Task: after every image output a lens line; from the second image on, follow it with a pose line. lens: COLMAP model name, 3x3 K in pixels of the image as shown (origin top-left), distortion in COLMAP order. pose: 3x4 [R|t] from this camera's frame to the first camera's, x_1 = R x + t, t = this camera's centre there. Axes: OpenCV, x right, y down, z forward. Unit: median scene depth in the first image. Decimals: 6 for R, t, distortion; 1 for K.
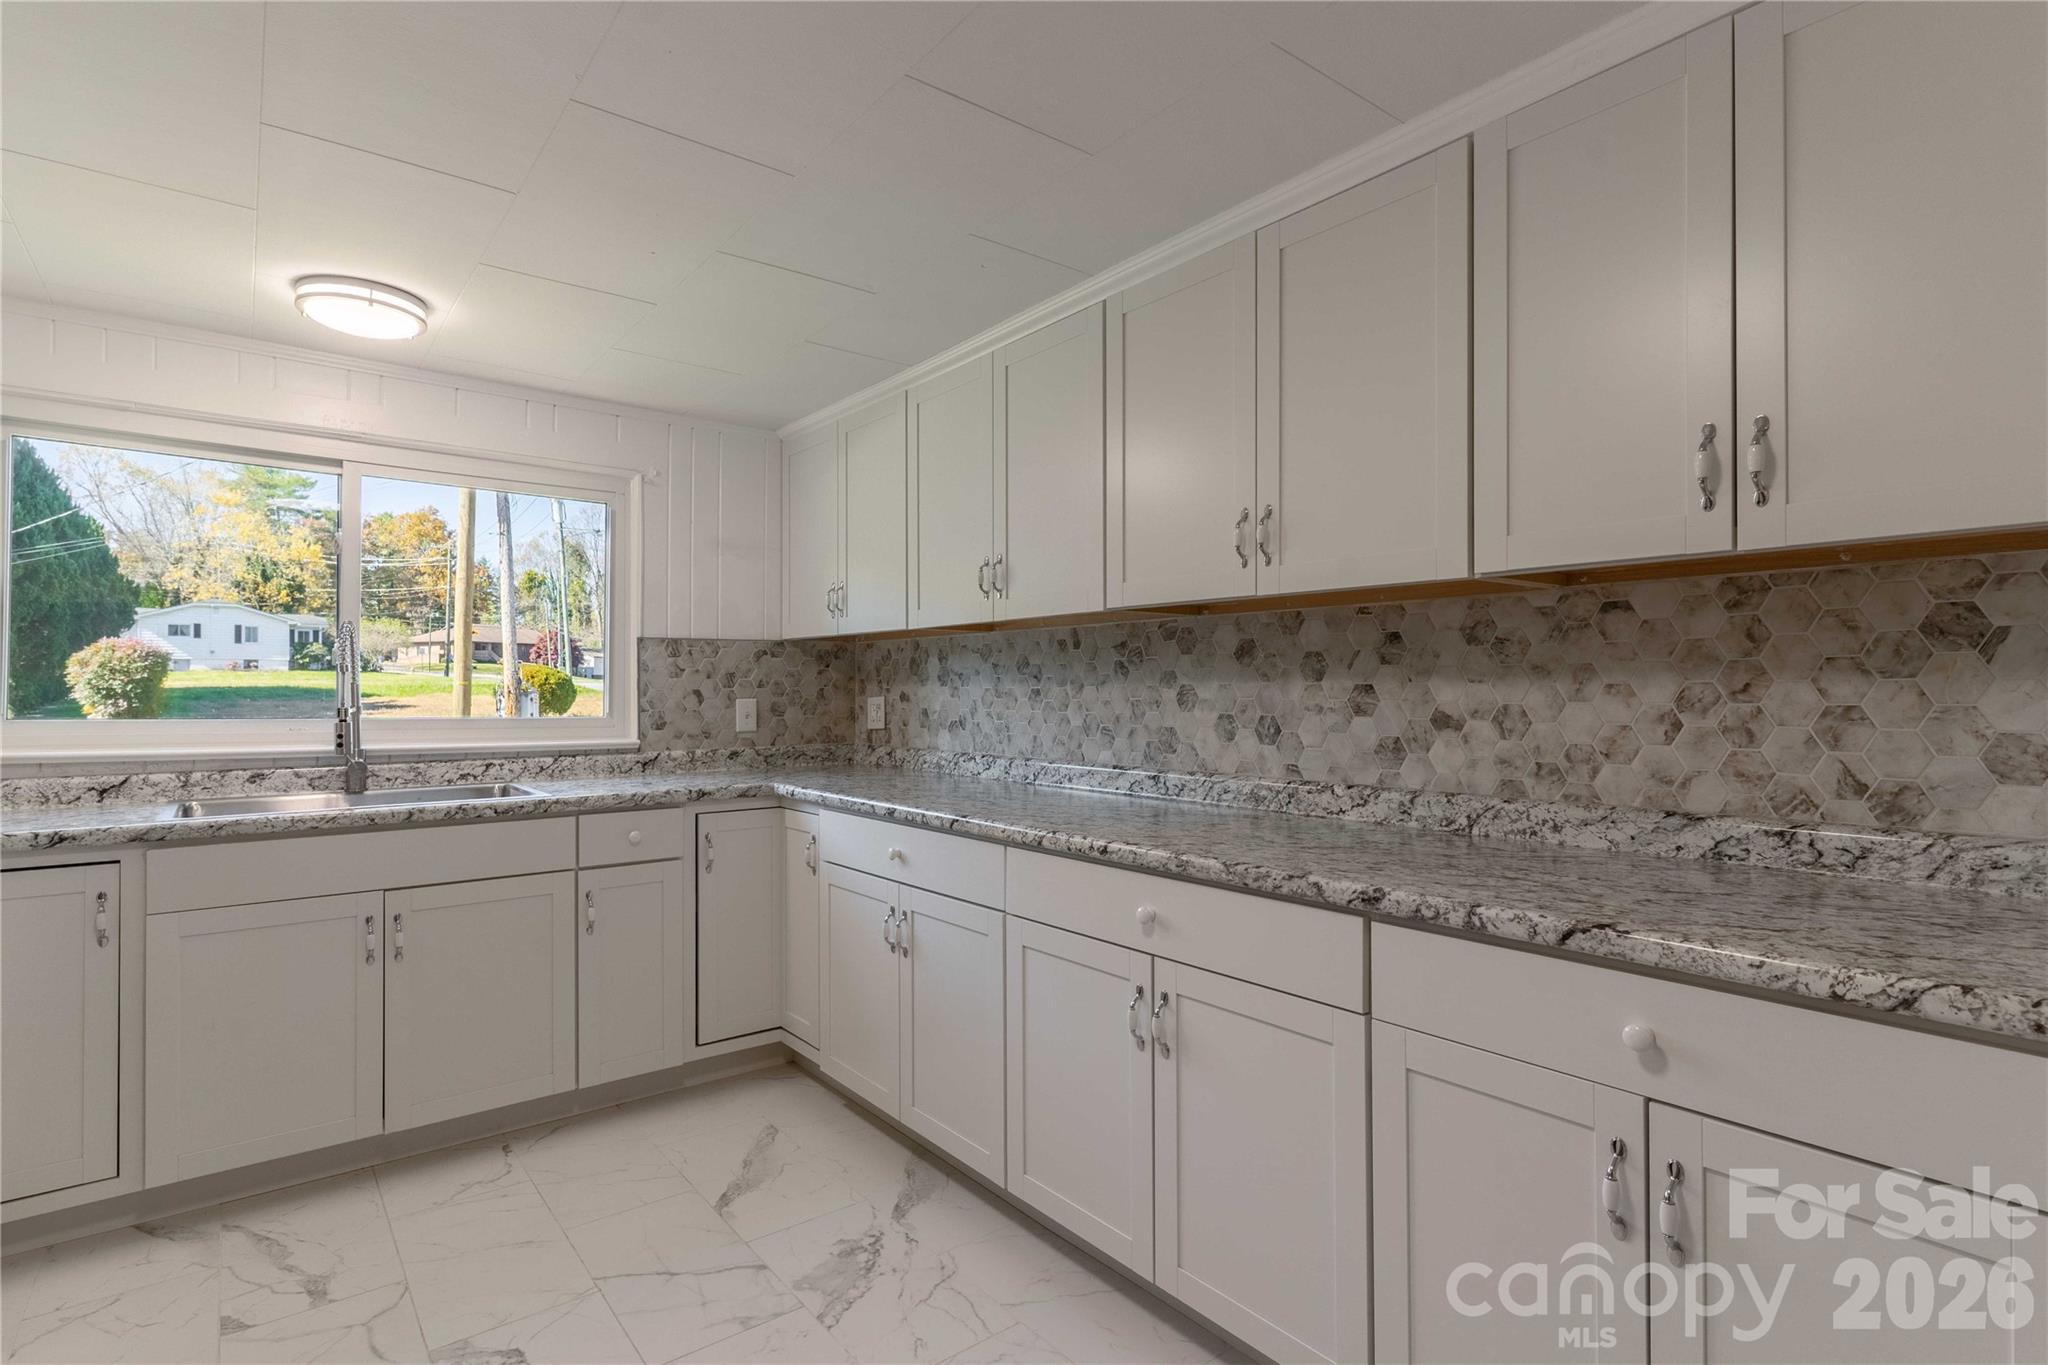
lens RADIAL K [[989.9, 0, 1024.0], [0, 989.9, 682.5], [0, 0, 1]] dist [0.000851, -0.000228]
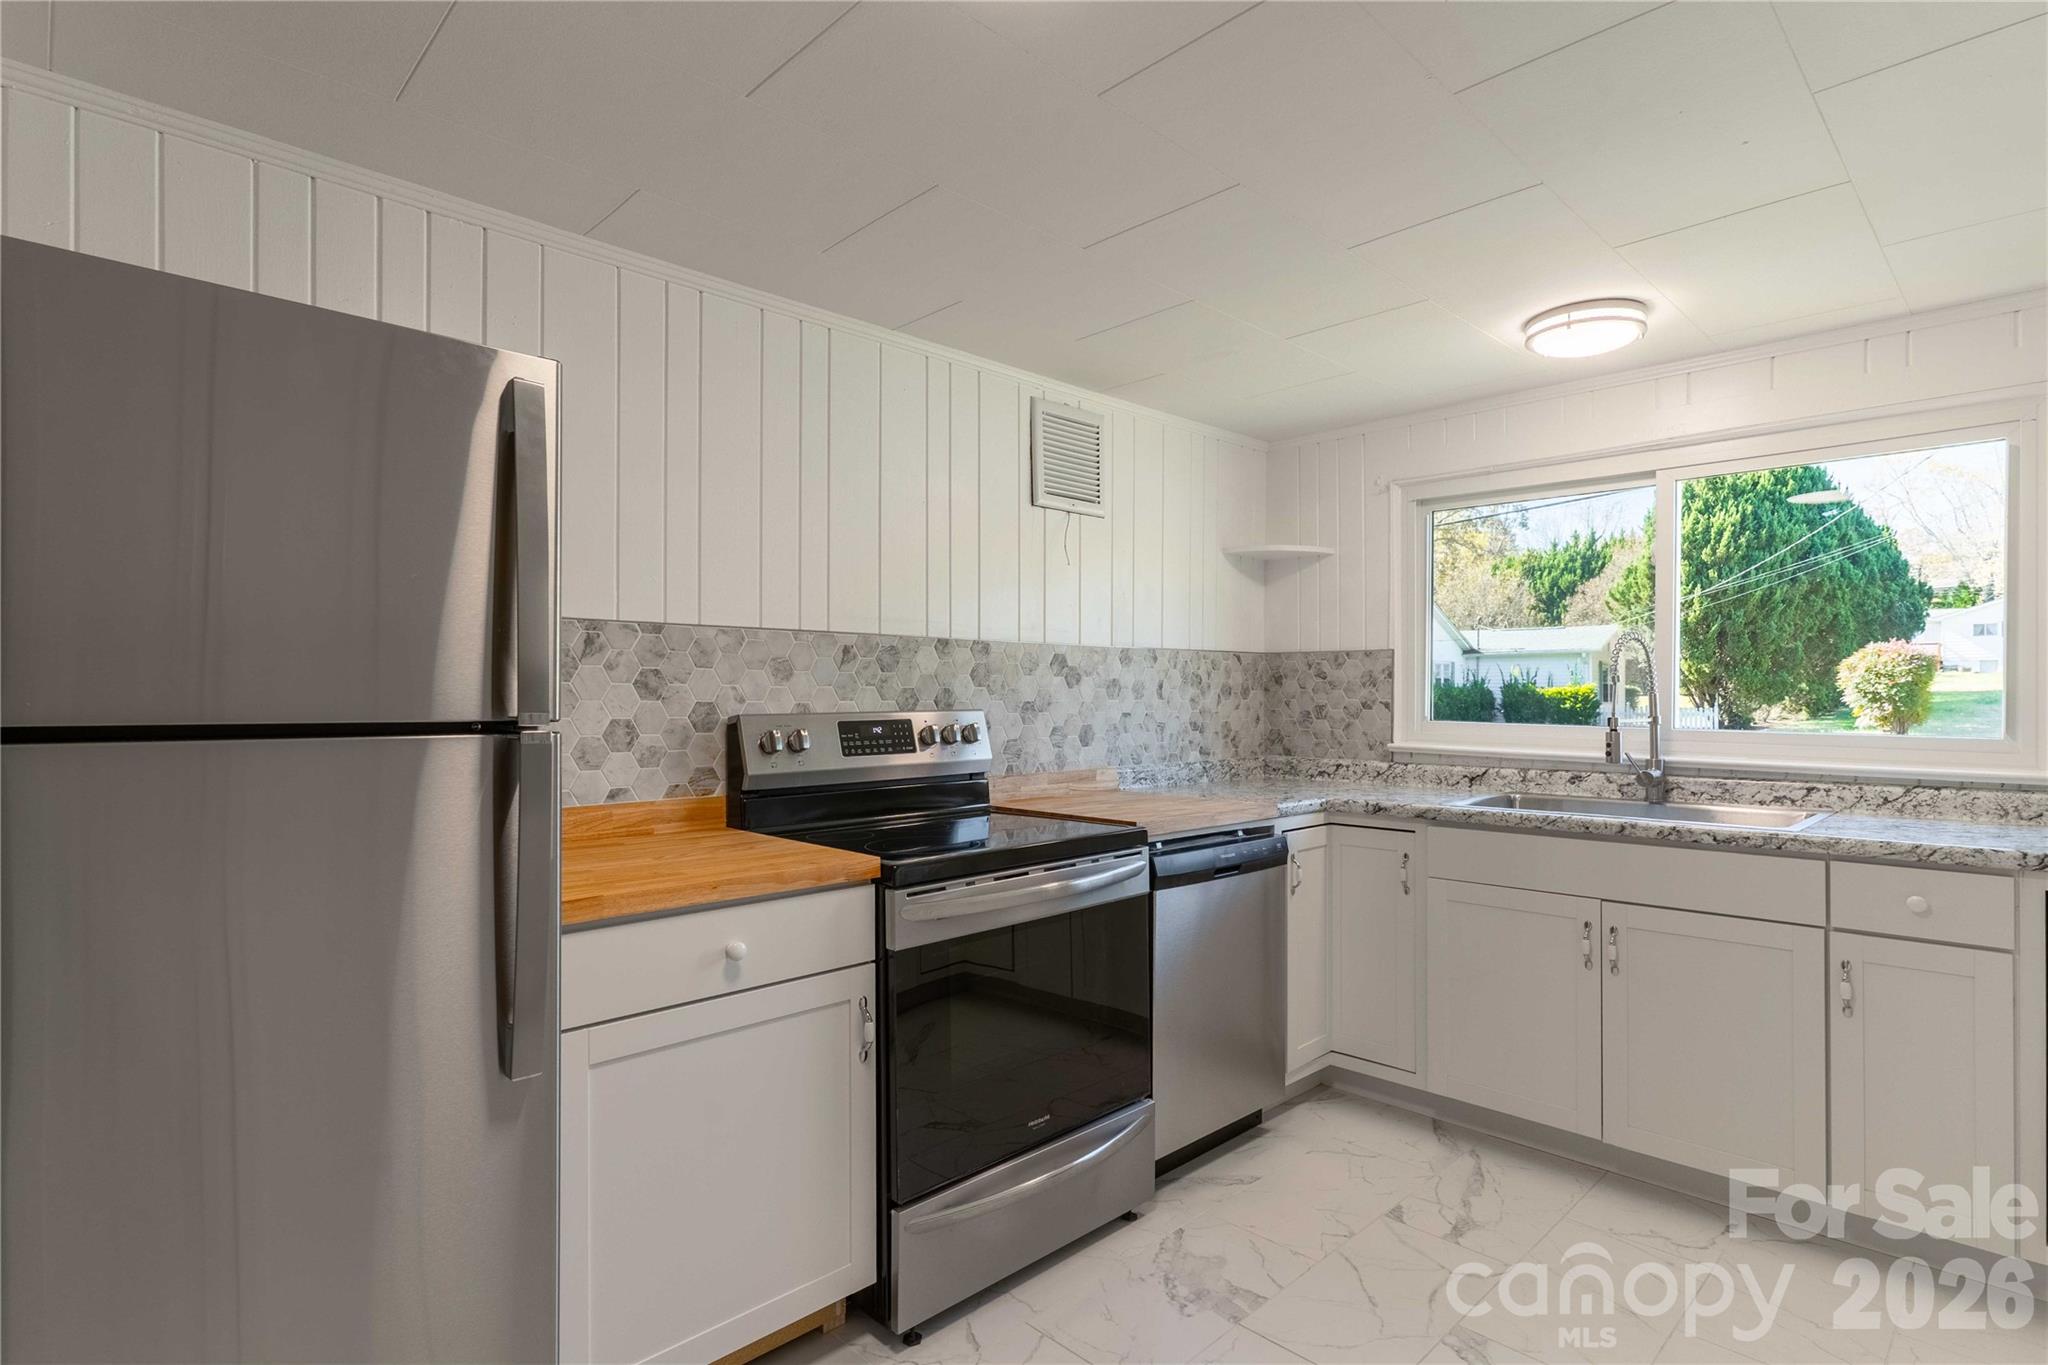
lens RADIAL K [[1023.5, 0, 1048.6], [0, 1023.5, 692.8], [0, 0, 1]] dist [-0.002189, -0.000338]
pose [[0.115466, -0.000901, -0.993311, 0.254074], [0.008086, 0.999967, 0.000033, -0.004210], [0.993278, -0.008036, 0.115470, 0.254673]]
